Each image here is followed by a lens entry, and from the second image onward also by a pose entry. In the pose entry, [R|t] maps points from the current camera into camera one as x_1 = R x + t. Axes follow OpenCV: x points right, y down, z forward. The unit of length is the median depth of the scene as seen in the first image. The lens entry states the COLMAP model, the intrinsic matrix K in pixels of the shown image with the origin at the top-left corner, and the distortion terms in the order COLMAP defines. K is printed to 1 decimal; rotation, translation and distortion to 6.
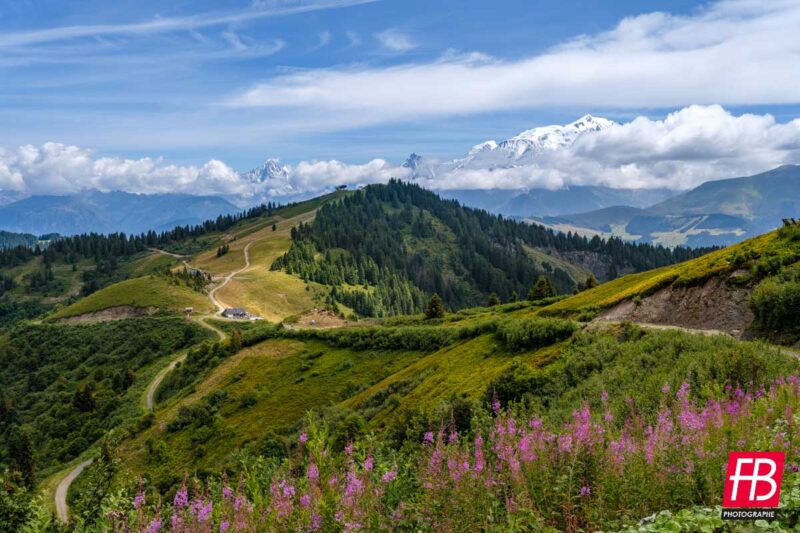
lens RADIAL K [[828.5, 0, 398.8], [0, 828.5, 290.5], [0, 0, 1]] dist [-0.013638, 0.013308]
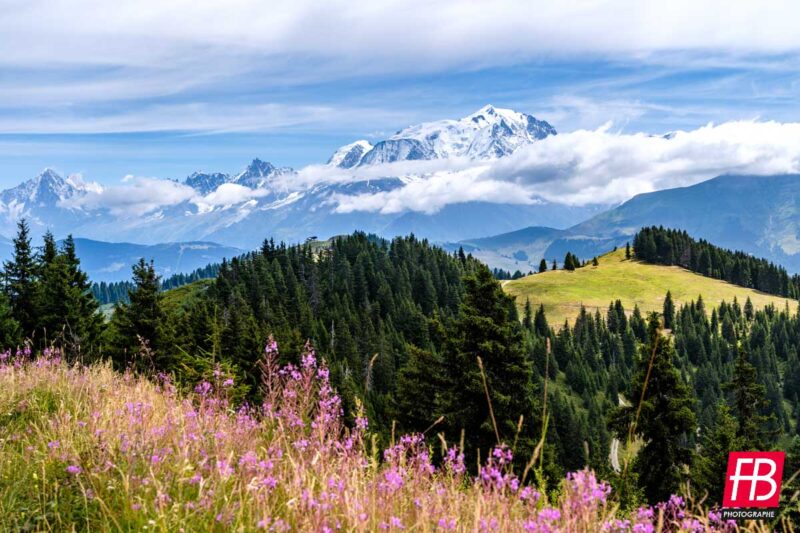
lens RADIAL K [[1189.4, 0, 441.6], [0, 1189.4, 265.6], [0, 0, 1]] dist [-0.004051, 0.018109]
pose [[0.983384, -0.029498, 0.179127, -0.206286], [0.041677, 0.997040, -0.064613, 0.037419], [-0.176691, 0.071005, 0.981702, -0.776626]]
